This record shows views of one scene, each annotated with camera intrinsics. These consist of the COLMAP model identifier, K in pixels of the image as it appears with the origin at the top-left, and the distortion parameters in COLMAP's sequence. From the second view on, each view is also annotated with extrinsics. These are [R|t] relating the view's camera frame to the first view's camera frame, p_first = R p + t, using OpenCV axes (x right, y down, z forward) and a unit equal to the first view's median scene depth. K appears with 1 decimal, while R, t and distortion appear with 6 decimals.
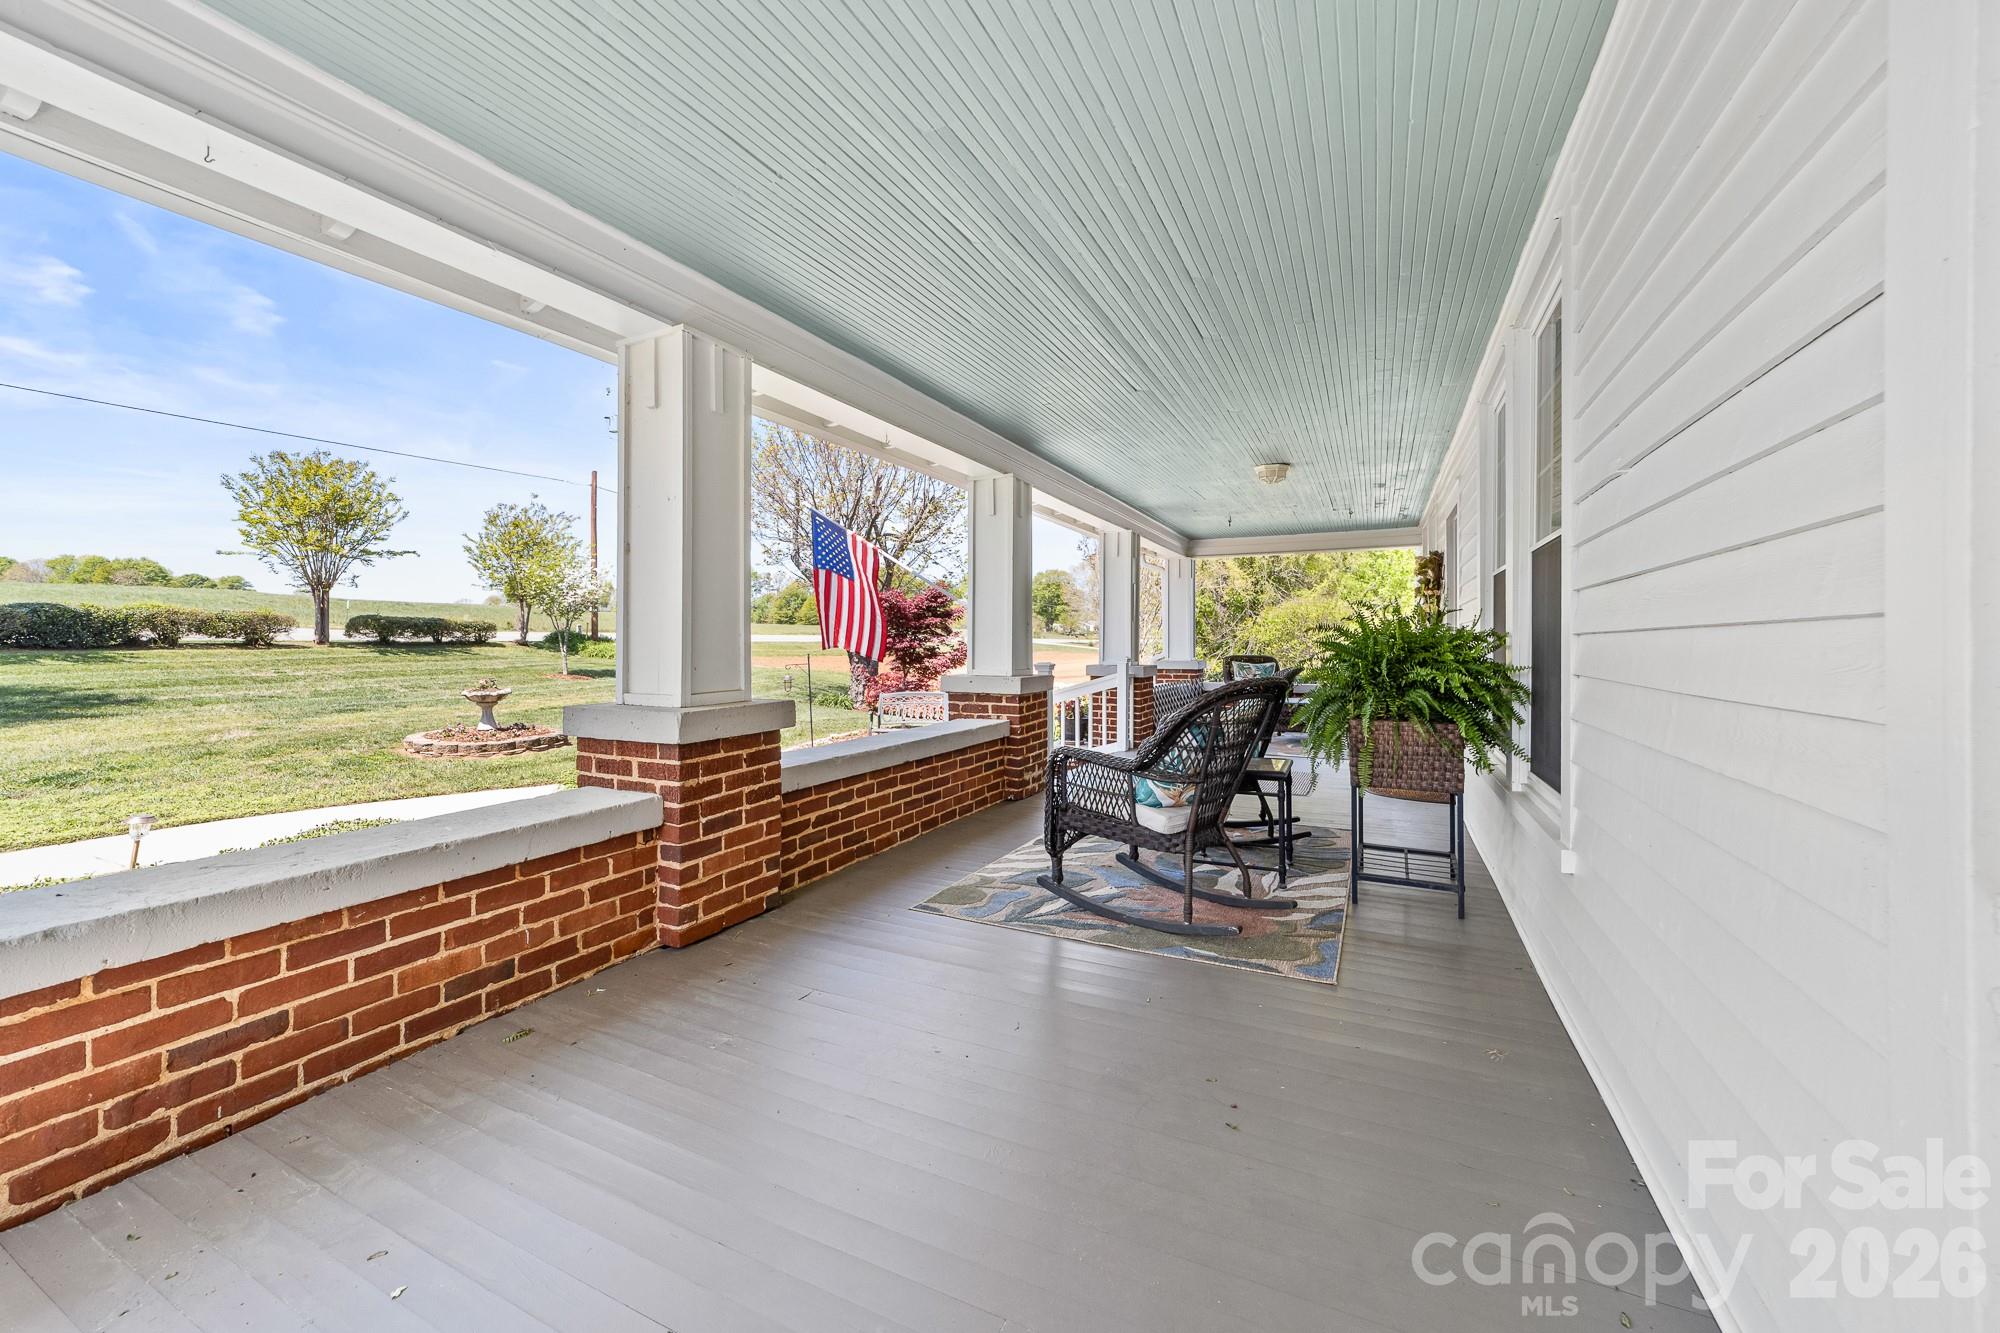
lens RADIAL K [[782.2, 0, 1005.2], [0, 782.2, 633.2], [0, 0, 1]] dist [0.000096, -0.000005]
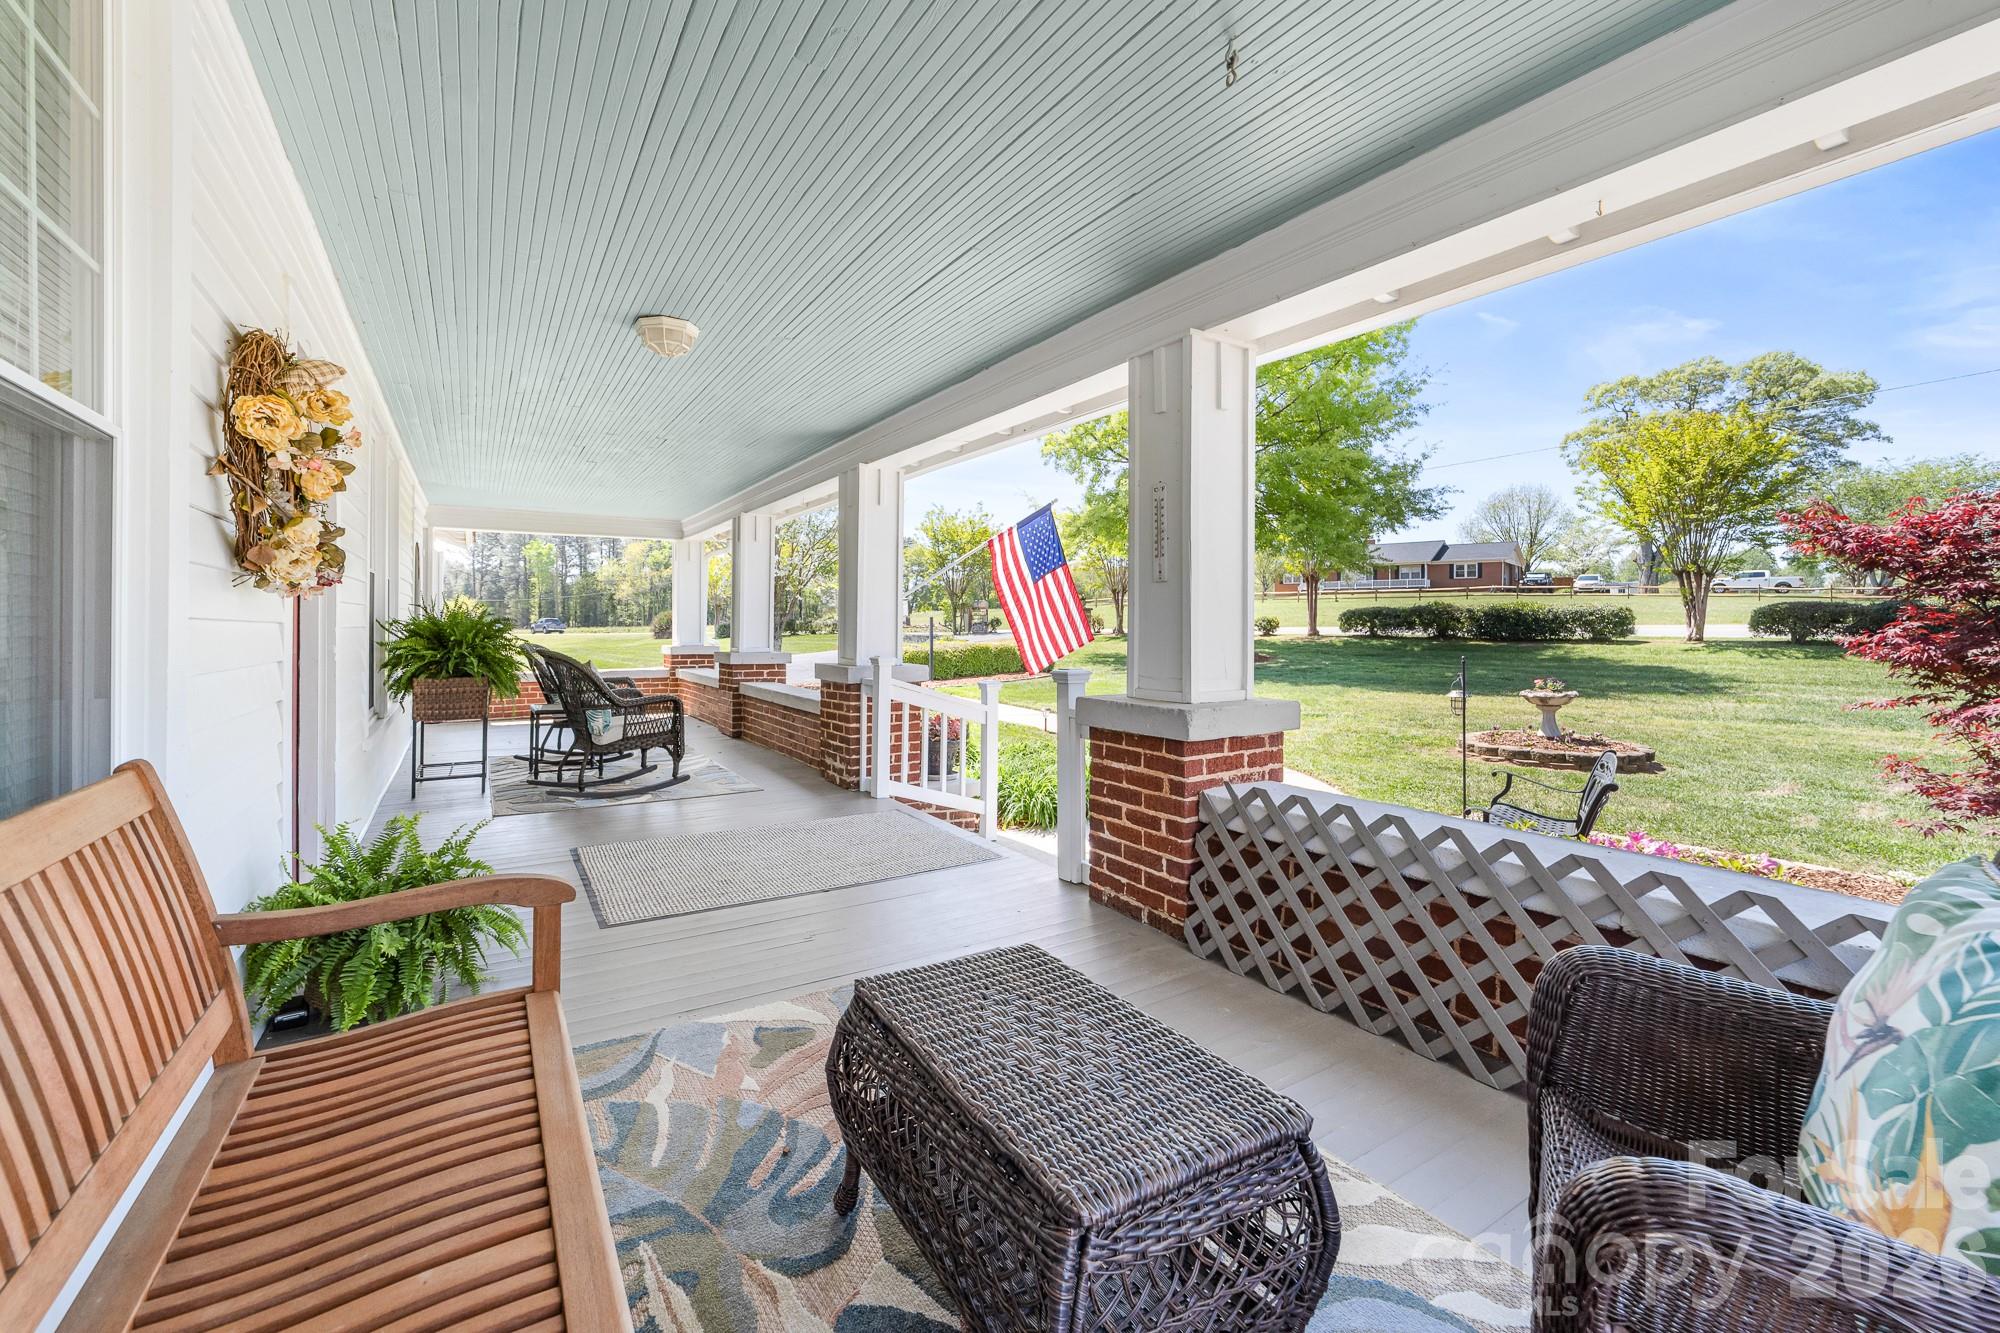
lens RADIAL K [[782.2, 0, 1005.2], [0, 782.2, 633.2], [0, 0, 1]] dist [0.000096, -0.000005]
pose [[0.863082, 0.001325, -0.505063, -0.666390], [-0.000811, 0.999999, 0.001237, 0.004592], [0.505064, -0.000658, 0.863082, -0.025933]]
